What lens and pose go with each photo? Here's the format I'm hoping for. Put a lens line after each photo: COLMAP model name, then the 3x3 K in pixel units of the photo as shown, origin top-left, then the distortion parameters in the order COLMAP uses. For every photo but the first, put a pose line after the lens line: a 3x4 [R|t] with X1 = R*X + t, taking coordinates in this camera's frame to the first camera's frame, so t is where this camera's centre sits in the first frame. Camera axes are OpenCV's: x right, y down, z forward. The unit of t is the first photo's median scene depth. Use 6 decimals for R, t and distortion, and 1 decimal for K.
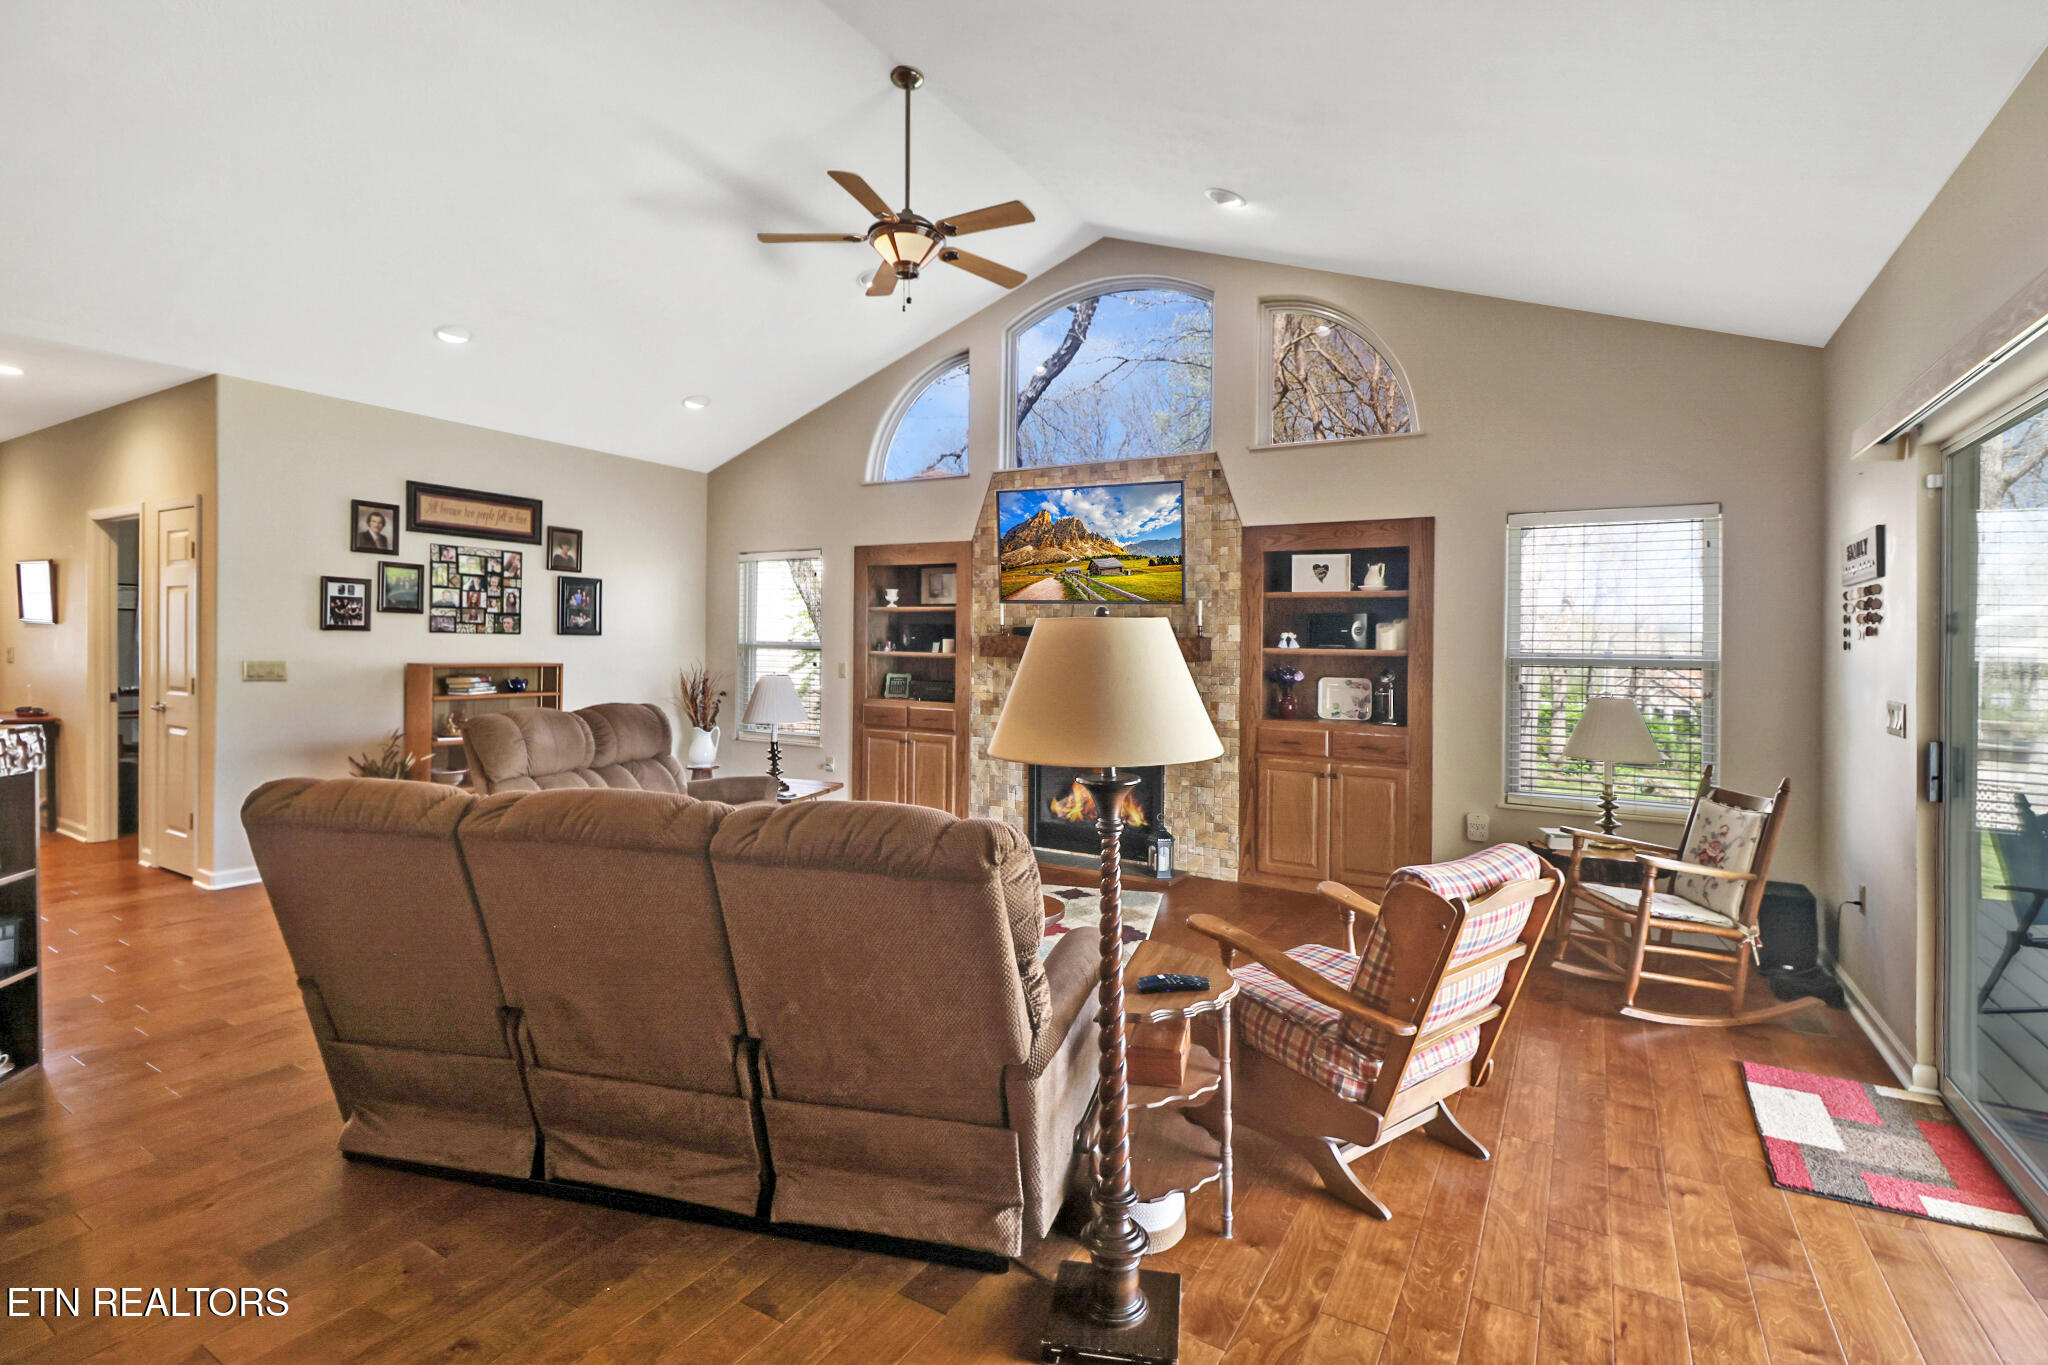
lens RADIAL K [[940.2, 0, 1029.9], [0, 940.2, 646.1], [0, 0, 1]] dist [-0.001452, -0.009225]
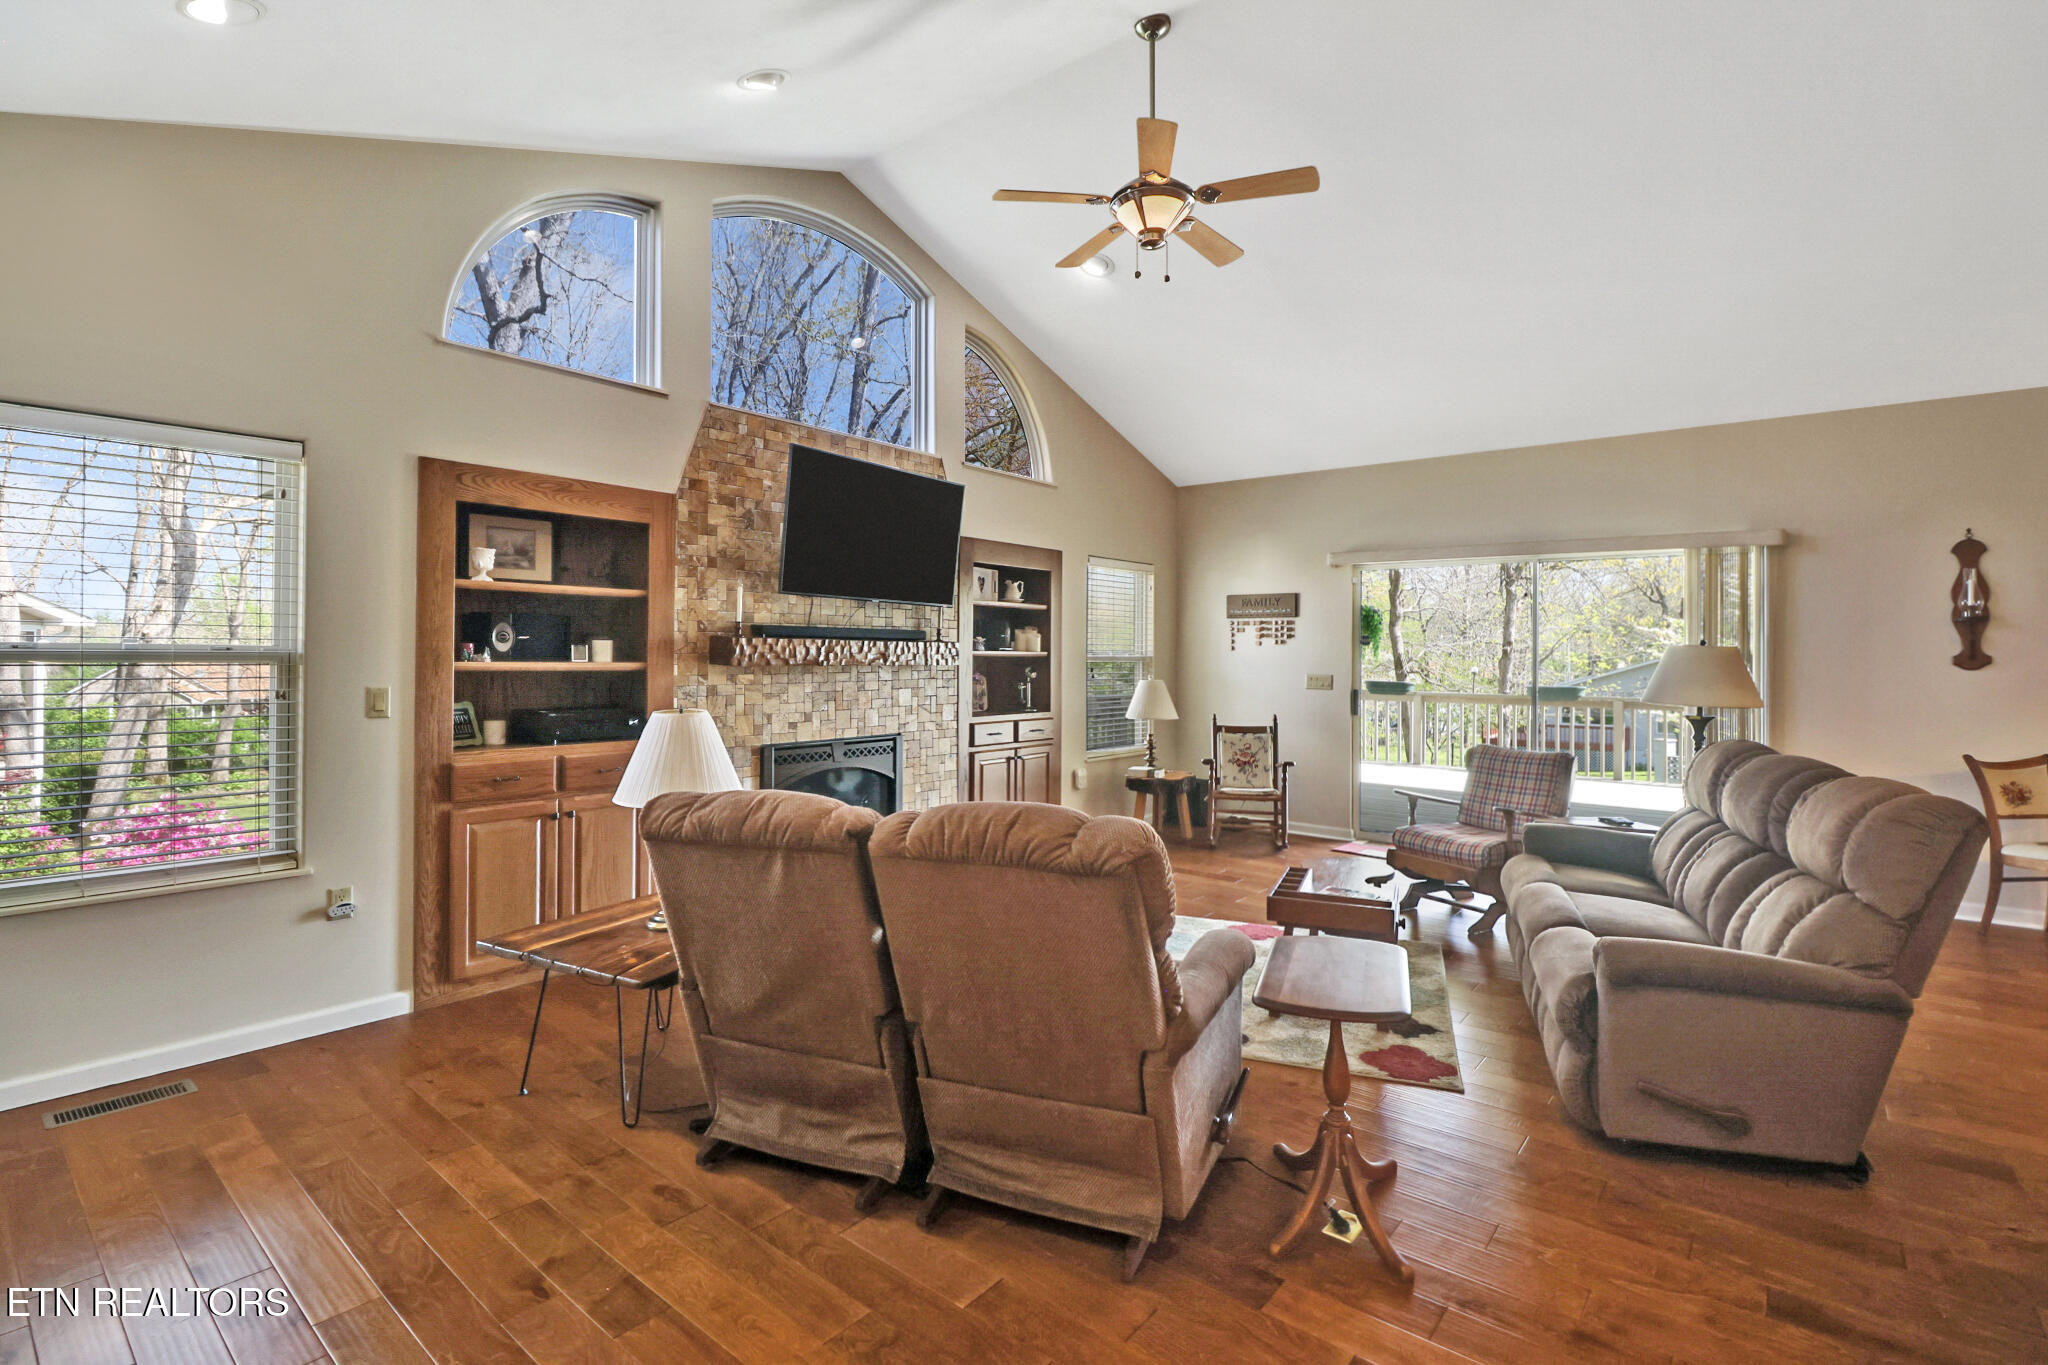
lens RADIAL K [[940.2, 0, 1029.9], [0, 940.2, 646.1], [0, 0, 1]] dist [-0.001452, -0.009225]
pose [[0.150088, -0.005023, 0.988660, -0.673860], [-0.004653, 0.999972, 0.005786, -0.008555], [-0.988662, -0.005468, 0.150061, 0.633607]]
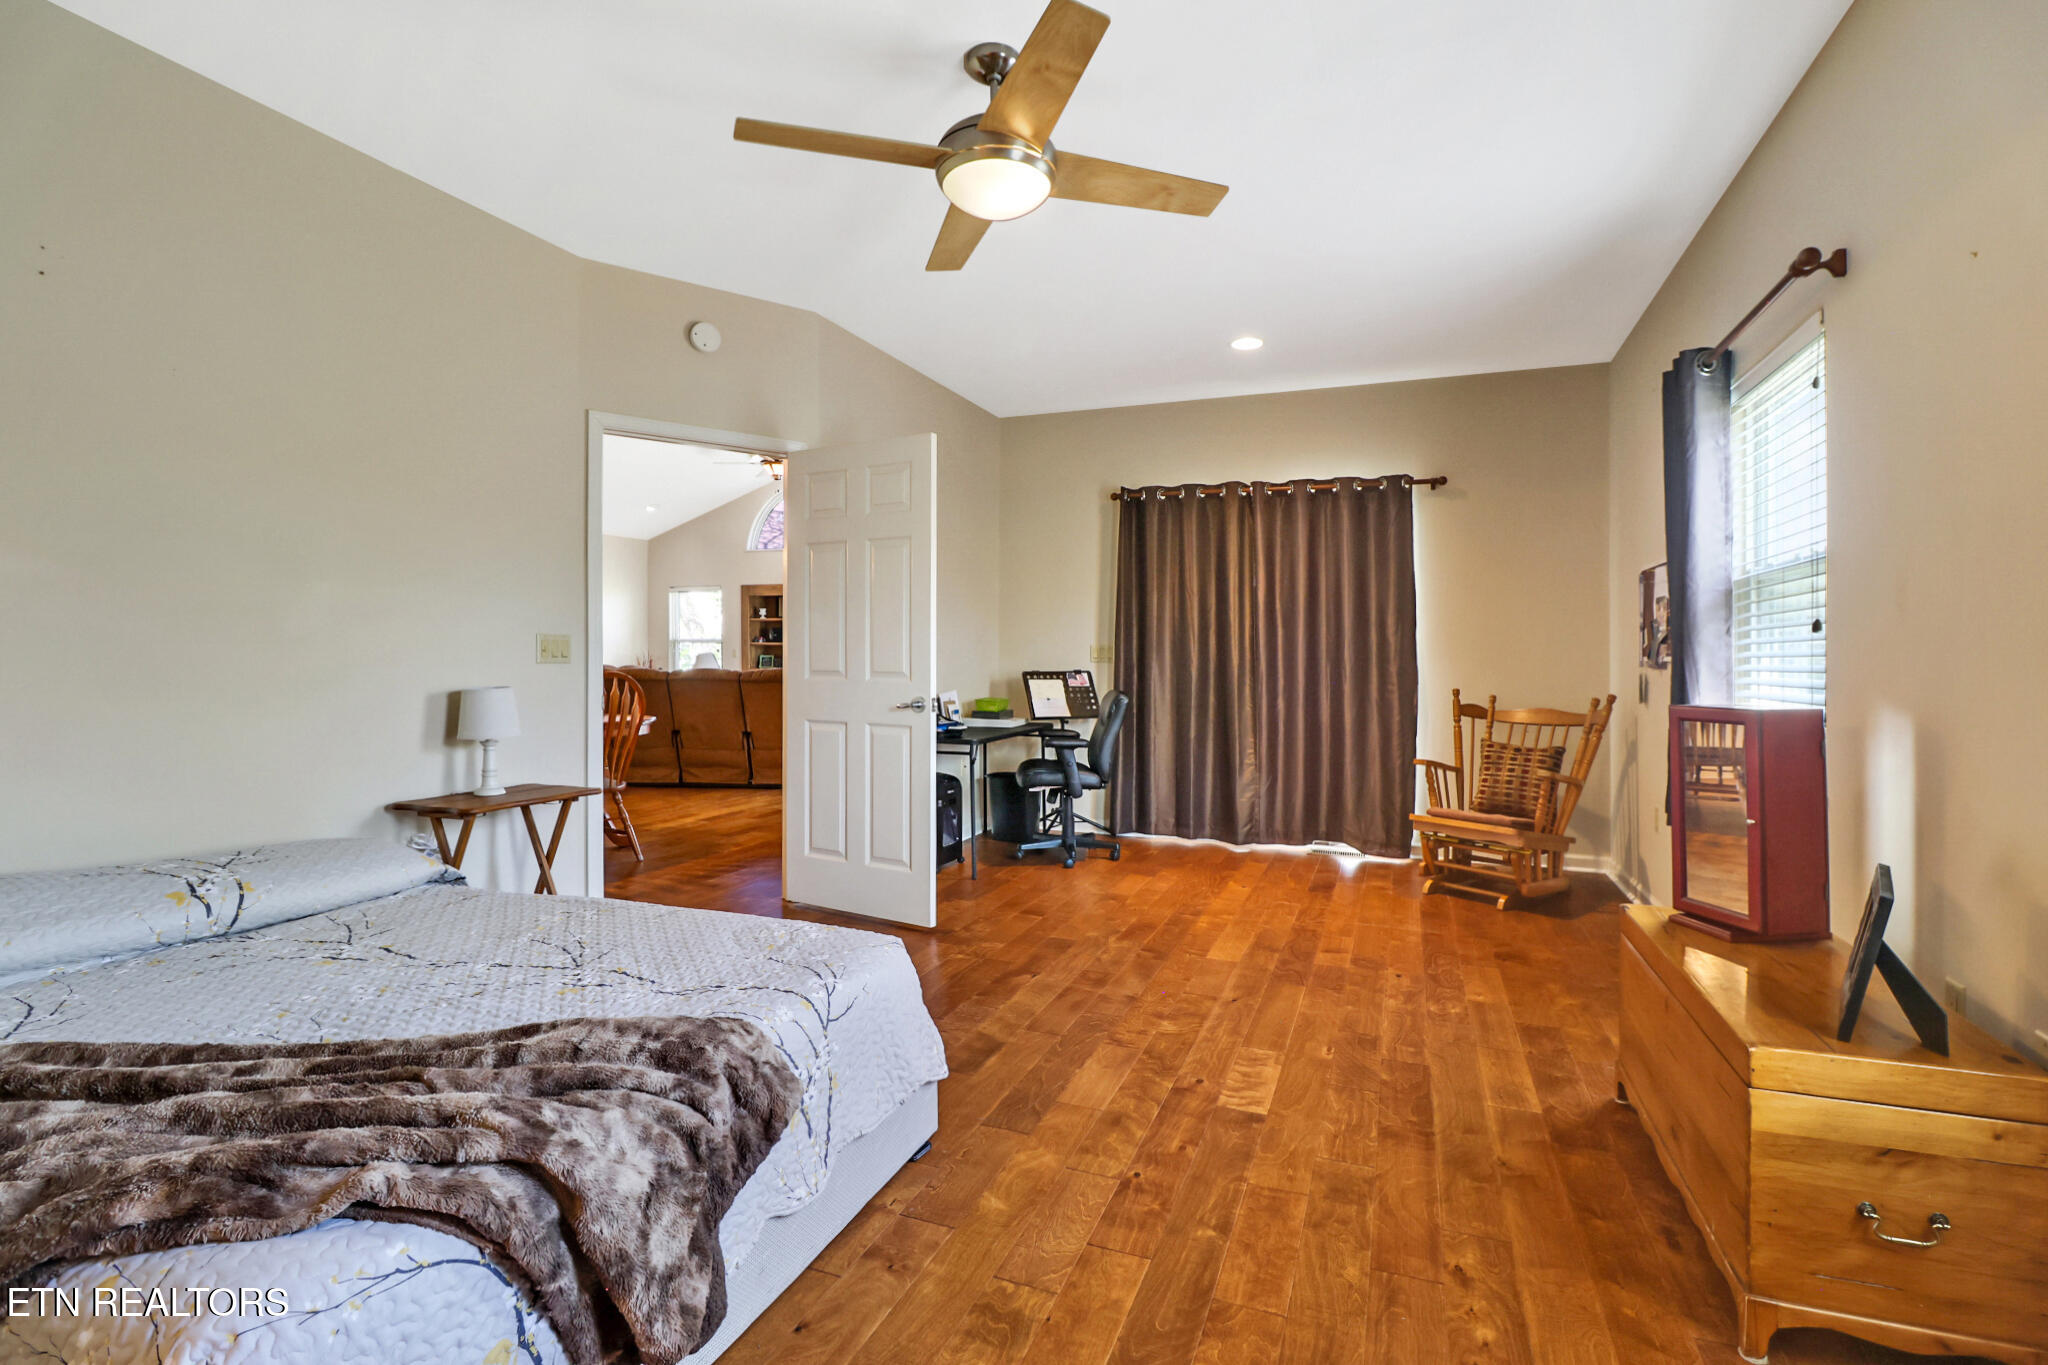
lens RADIAL K [[940.2, 0, 1029.9], [0, 940.2, 646.1], [0, 0, 1]] dist [-0.001452, -0.009225]
pose [[0.985675, -0.015304, 0.167960, 0.062076], [0.016605, 0.999842, -0.006347, 0.035036], [-0.167837, 0.009045, 0.985773, -0.953034]]
